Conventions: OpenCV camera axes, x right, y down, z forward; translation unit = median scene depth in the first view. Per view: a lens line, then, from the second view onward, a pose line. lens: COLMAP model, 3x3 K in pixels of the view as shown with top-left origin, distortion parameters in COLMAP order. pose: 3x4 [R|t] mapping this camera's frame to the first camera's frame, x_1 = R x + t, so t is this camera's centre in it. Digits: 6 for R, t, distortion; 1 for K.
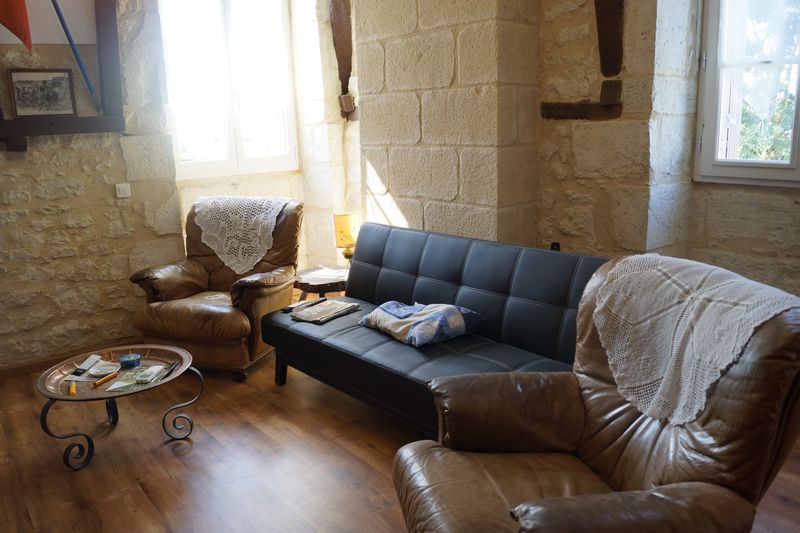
lens RADIAL K [[619.5, 0, 395.8], [0, 619.5, 269.6], [0, 0, 1]] dist [-0.089206, 0.013096]
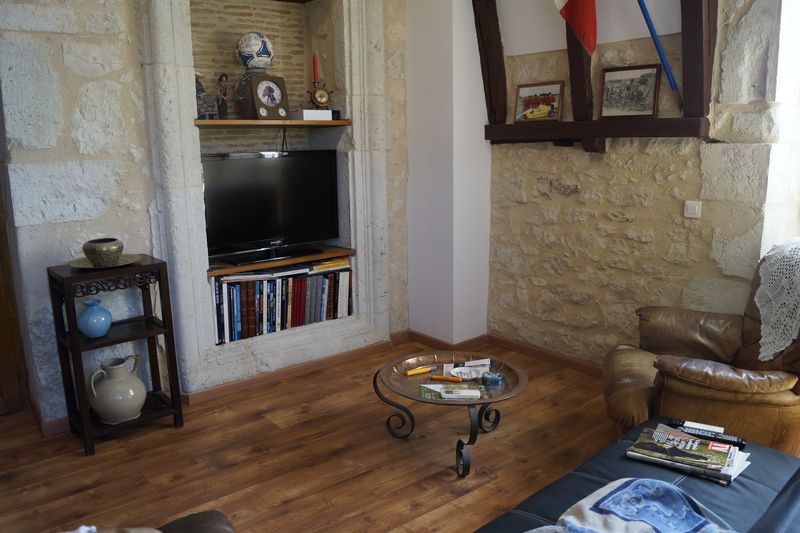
lens RADIAL K [[619.5, 0, 395.8], [0, 619.5, 269.6], [0, 0, 1]] dist [-0.089206, 0.013096]
pose [[0.027923, 0.229398, -0.972932, 0.367630], [-0.215833, 0.951736, 0.218206, -0.152691], [0.976031, 0.203898, 0.076087, 0.598520]]
